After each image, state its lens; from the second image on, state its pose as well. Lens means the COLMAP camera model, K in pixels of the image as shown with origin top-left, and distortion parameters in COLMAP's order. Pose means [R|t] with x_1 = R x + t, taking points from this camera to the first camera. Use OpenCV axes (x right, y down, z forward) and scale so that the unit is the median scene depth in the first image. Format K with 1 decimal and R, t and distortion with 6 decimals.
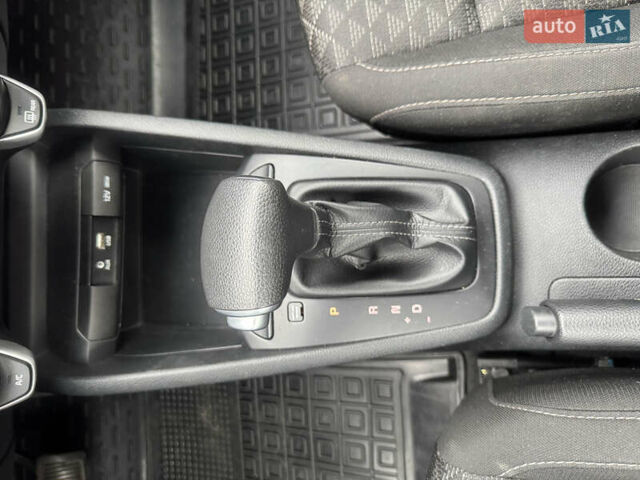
lens RADIAL K [[450.7, 0, 308.7], [0, 450.7, 243.8], [0, 0, 1]] dist [0.037270, -0.050918]
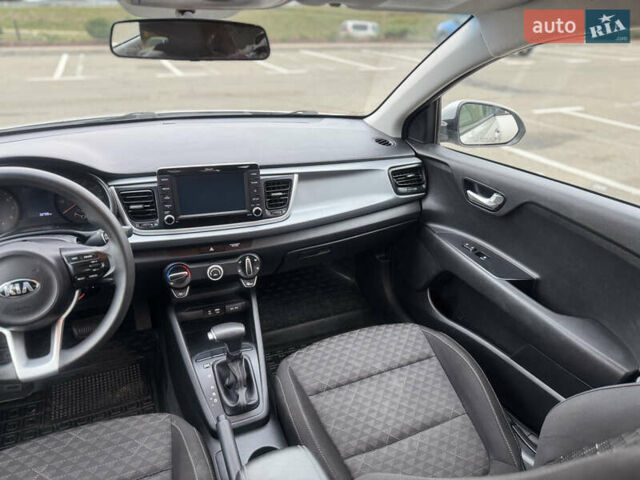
lens RADIAL K [[450.7, 0, 320.7], [0, 450.7, 241.4], [0, 0, 1]] dist [0.037270, -0.050918]
pose [[0.323015, 0.767372, -0.553896, 1.140397], [-0.928842, 0.144860, -0.340982, 0.324843], [-0.181423, 0.624625, 0.759559, -1.807333]]
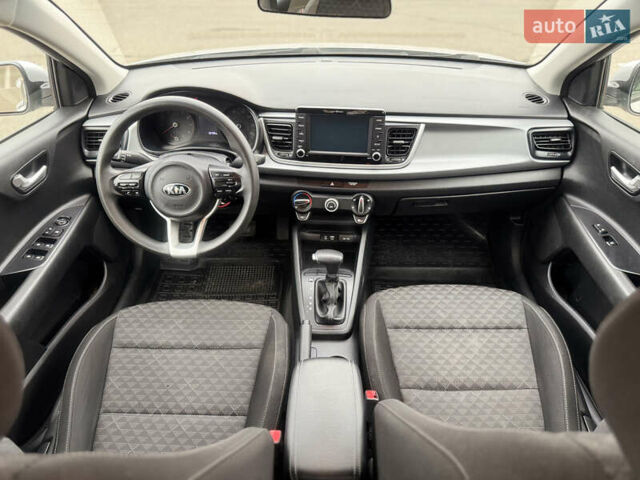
lens RADIAL K [[450.7, 0, 322.8], [0, 450.7, 246.6], [0, 0, 1]] dist [0.037270, -0.050918]
pose [[-0.040833, 0.878593, -0.475823, 1.312218], [-0.998819, -0.023349, 0.042600, -0.084387], [0.026318, 0.477001, 0.878509, -2.113686]]
